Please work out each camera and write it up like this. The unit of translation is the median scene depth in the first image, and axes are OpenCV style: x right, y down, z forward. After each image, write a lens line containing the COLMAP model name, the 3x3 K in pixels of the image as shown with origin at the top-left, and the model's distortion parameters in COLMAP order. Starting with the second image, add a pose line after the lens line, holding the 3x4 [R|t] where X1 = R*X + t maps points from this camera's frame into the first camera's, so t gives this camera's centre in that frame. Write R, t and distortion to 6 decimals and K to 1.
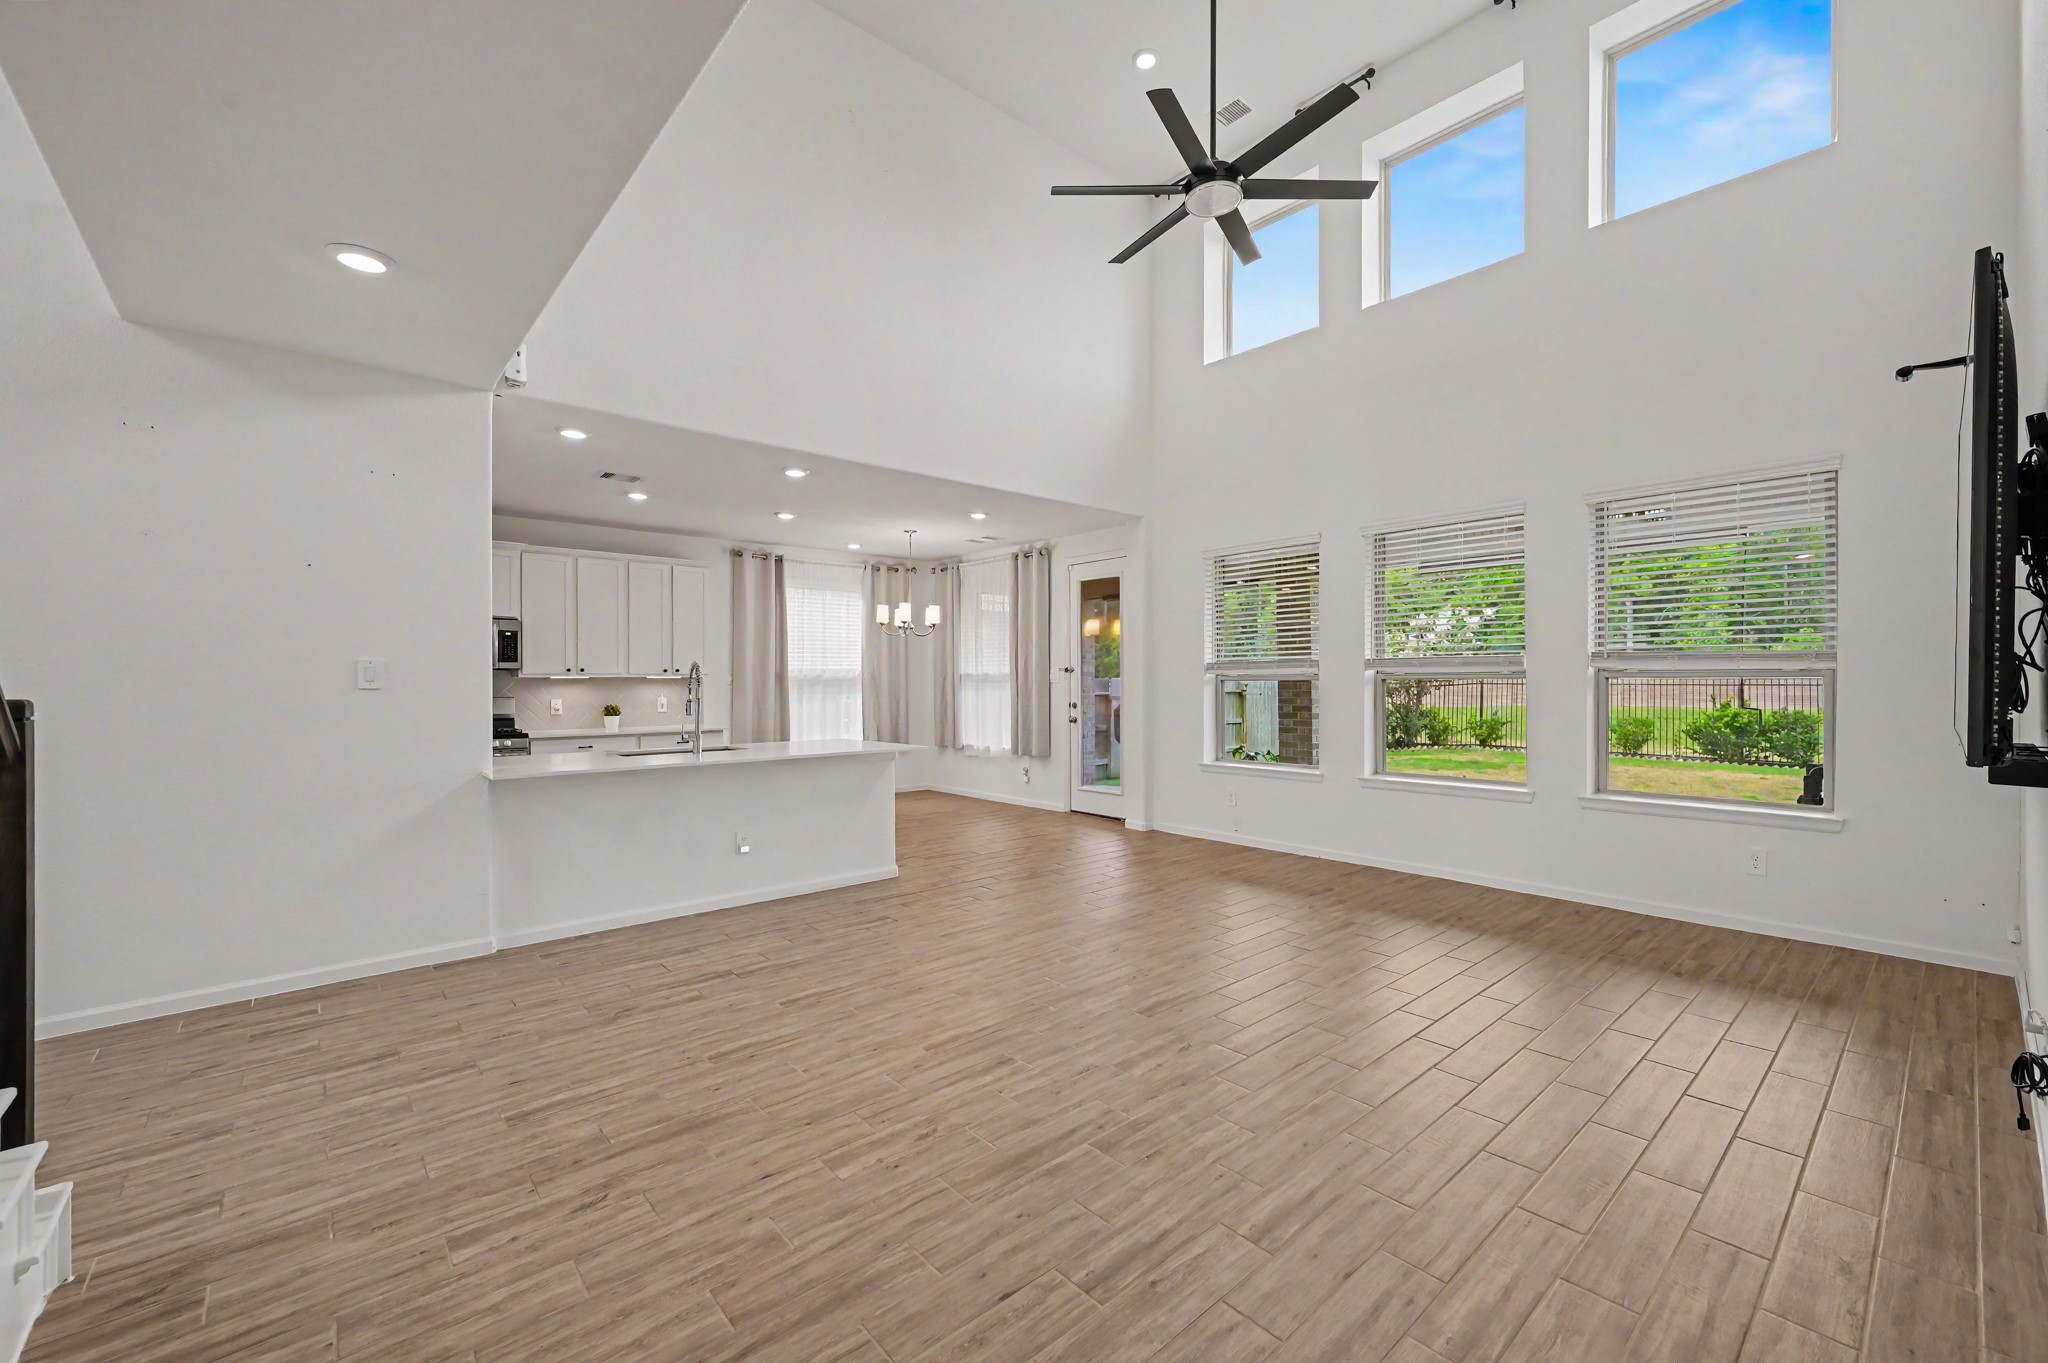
lens RADIAL K [[827.3, 0, 1013.6], [0, 827.3, 656.9], [0, 0, 1]] dist [-0.002046, -0.000038]
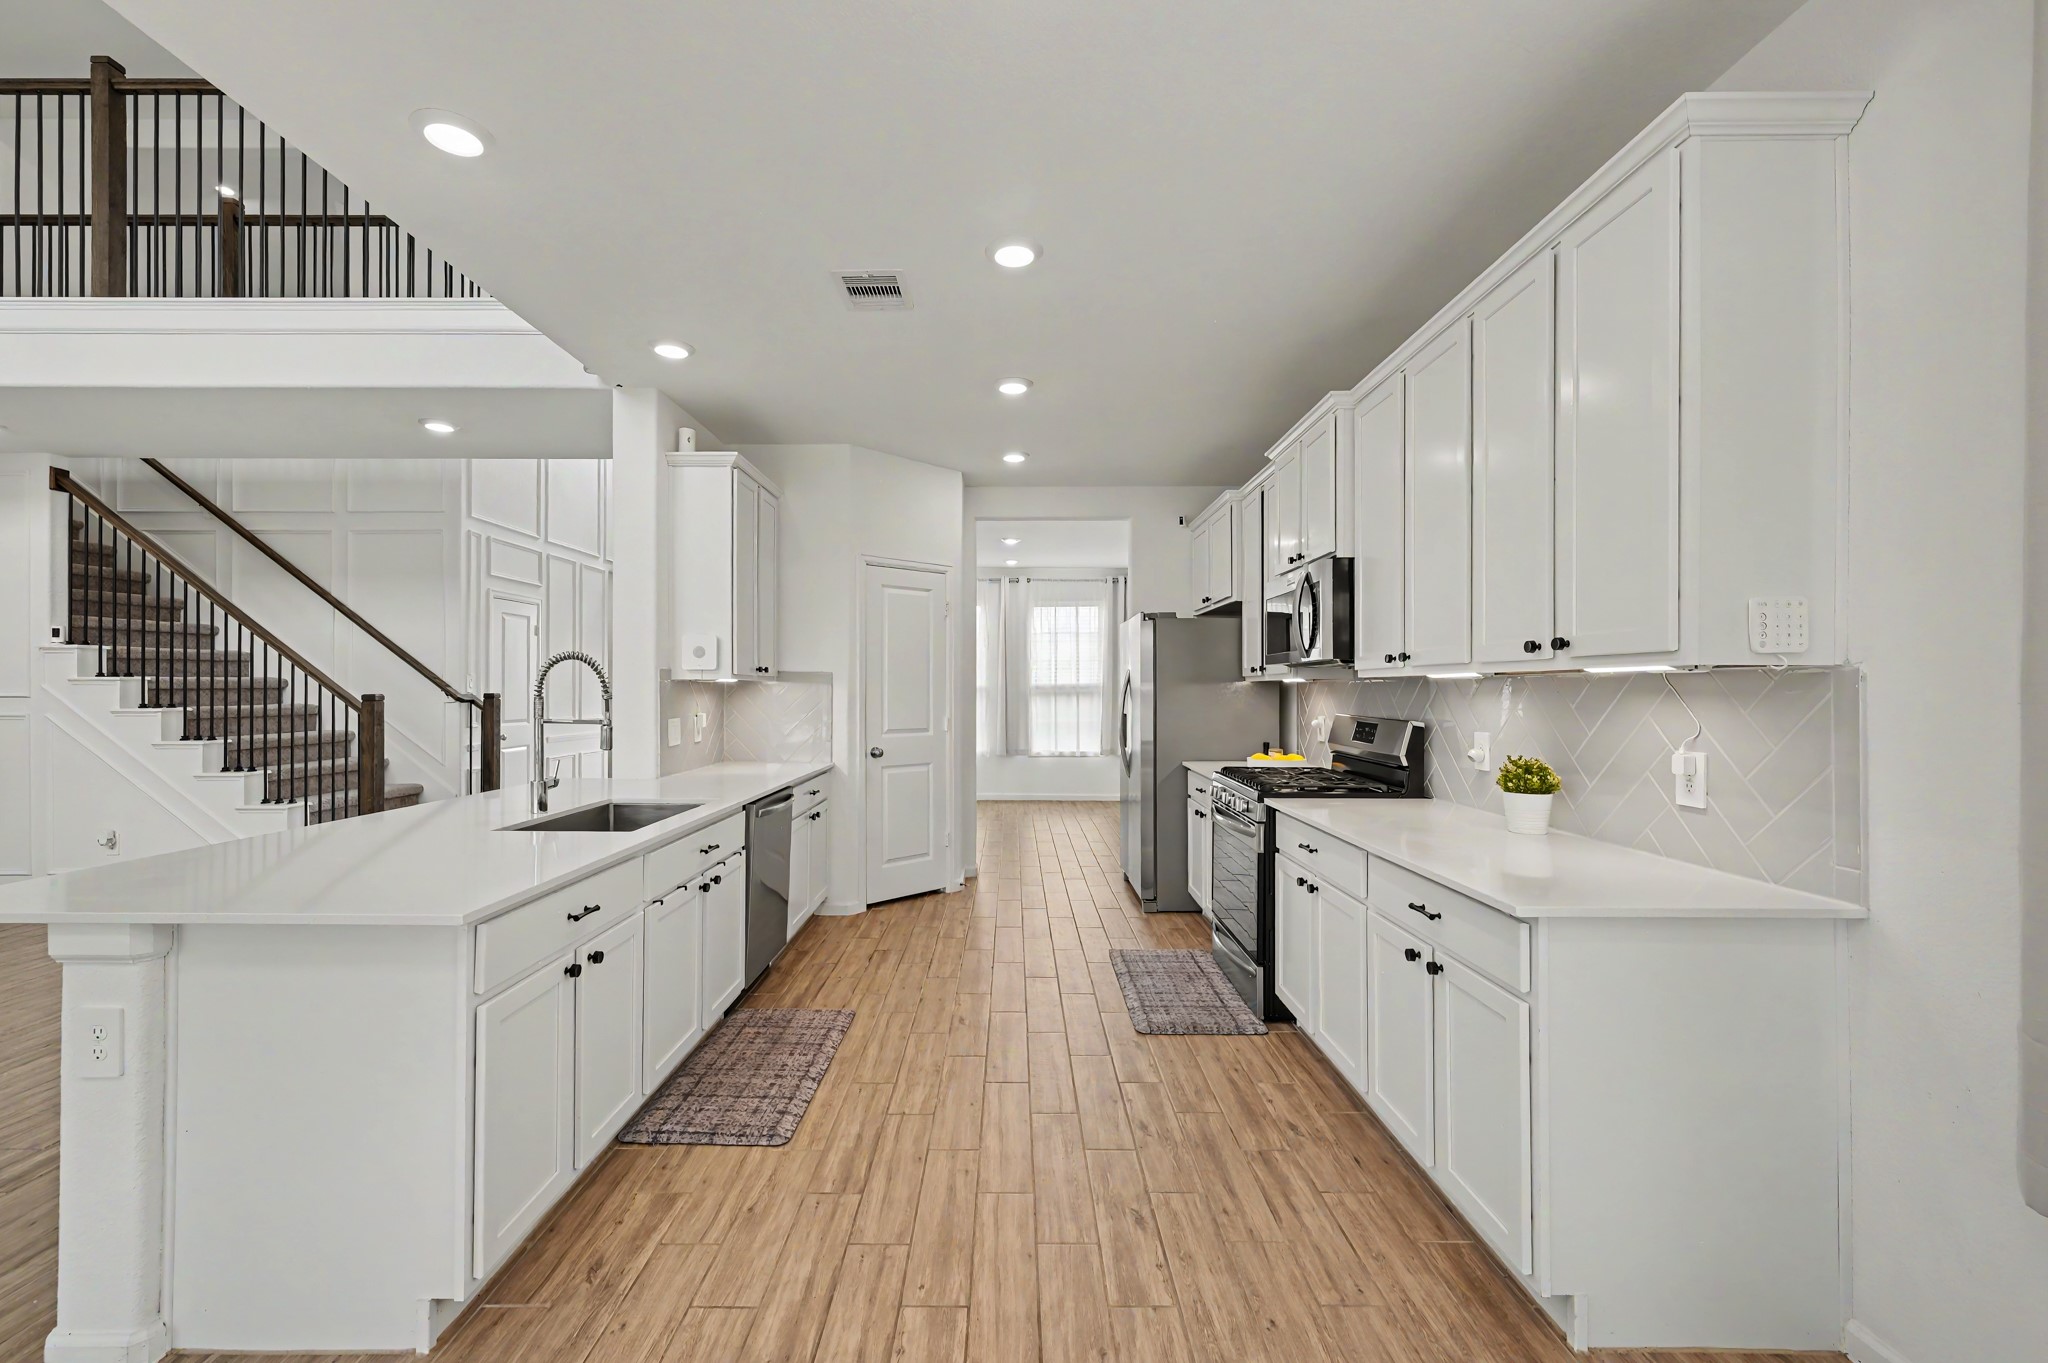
lens RADIAL K [[827.3, 0, 1001.1], [0, 827.3, 683.9], [0, 0, 1]] dist [-0.002046, -0.000038]
pose [[-0.651181, -0.007441, -0.758886, -0.129528], [0.021322, 0.999378, -0.028095, 0.041993], [0.758623, -0.034476, -0.650617, 1.347768]]
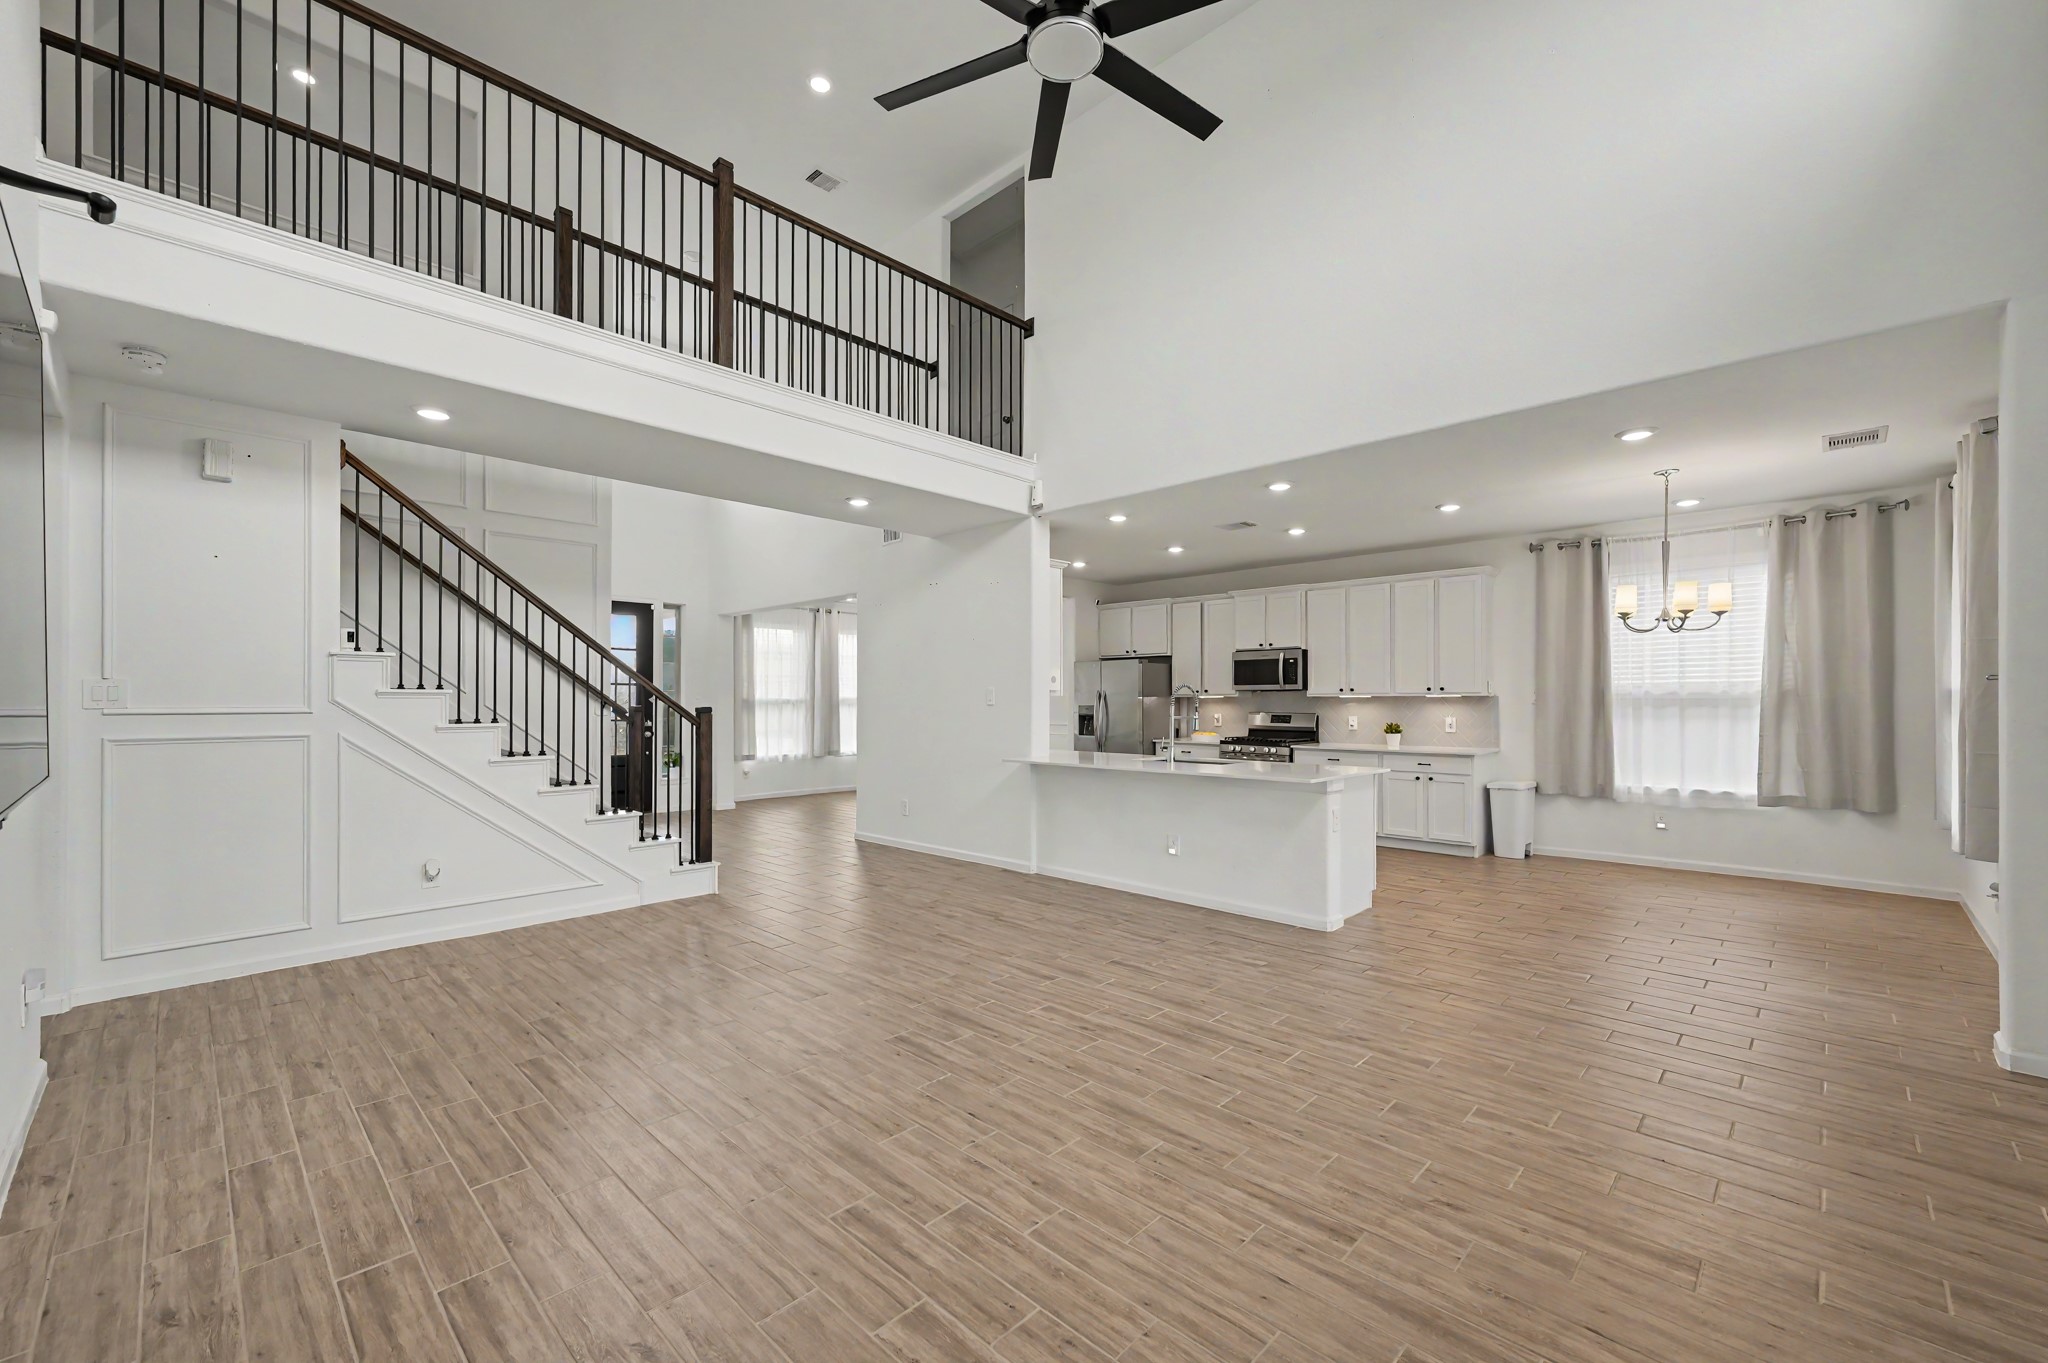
lens RADIAL K [[827.3, 0, 1036.1], [0, 827.3, 681.0], [0, 0, 1]] dist [-0.002046, -0.000038]
pose [[0.098893, -0.022244, -0.994849, 0.629953], [0.031013, 0.999333, -0.019261, 0.015307], [0.994615, -0.028949, 0.099517, 0.583135]]
